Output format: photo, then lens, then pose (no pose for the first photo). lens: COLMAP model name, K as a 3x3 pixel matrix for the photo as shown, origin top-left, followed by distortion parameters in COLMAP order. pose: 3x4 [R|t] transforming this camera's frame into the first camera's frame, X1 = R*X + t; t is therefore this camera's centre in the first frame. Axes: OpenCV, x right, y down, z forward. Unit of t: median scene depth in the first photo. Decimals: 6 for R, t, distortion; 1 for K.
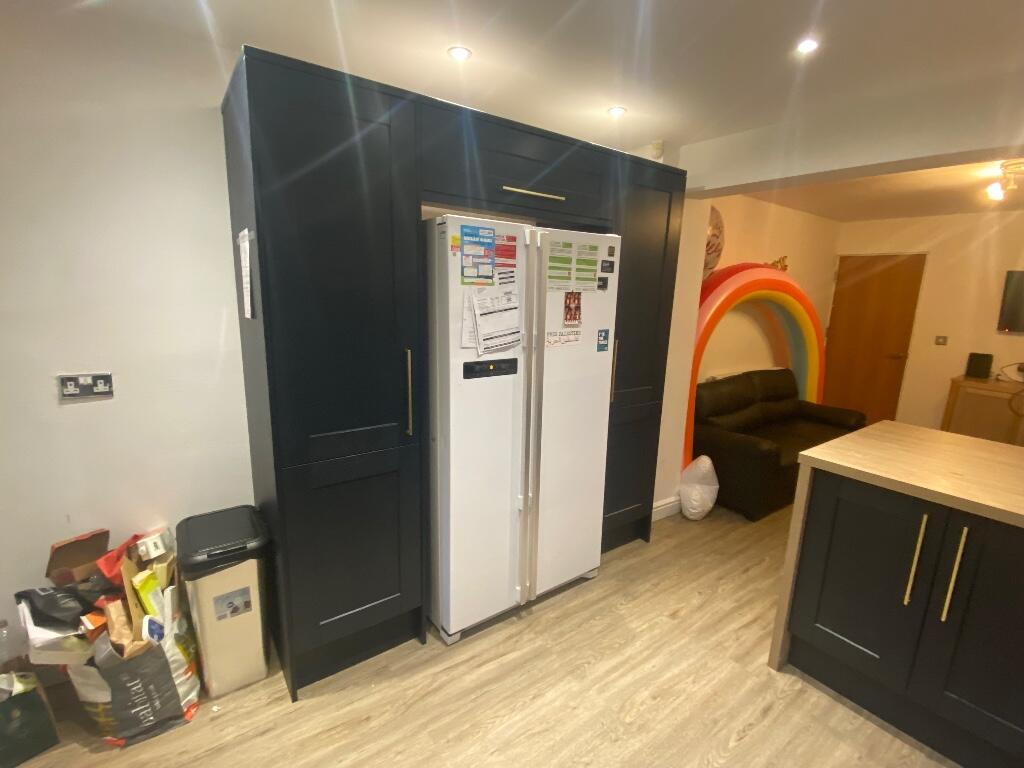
lens RADIAL K [[475.5, 0, 512.0], [0, 475.5, 384.0], [0, 0, 1]] dist [0.032774, -0.032030]
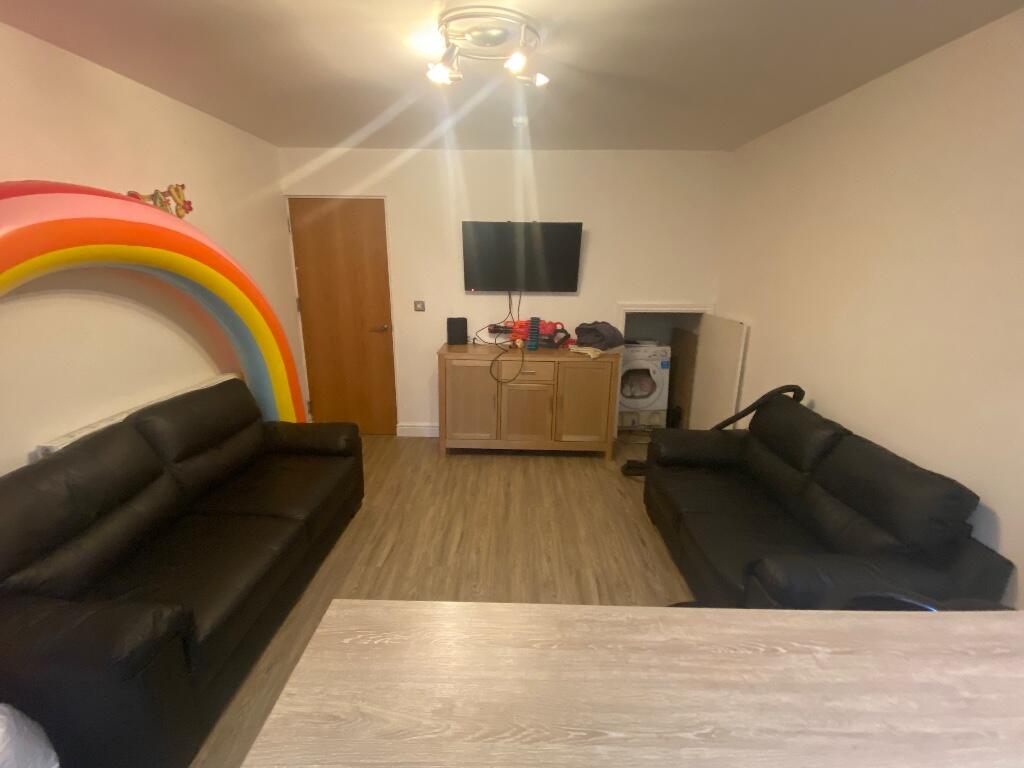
lens RADIAL K [[475.5, 0, 512.0], [0, 475.5, 384.0], [0, 0, 1]] dist [0.032774, -0.032030]
pose [[0.606234, -0.218732, 0.764615, 0.336098], [0.156117, 0.975458, 0.155269, -0.067094], [-0.779812, 0.025240, 0.625504, 0.362080]]
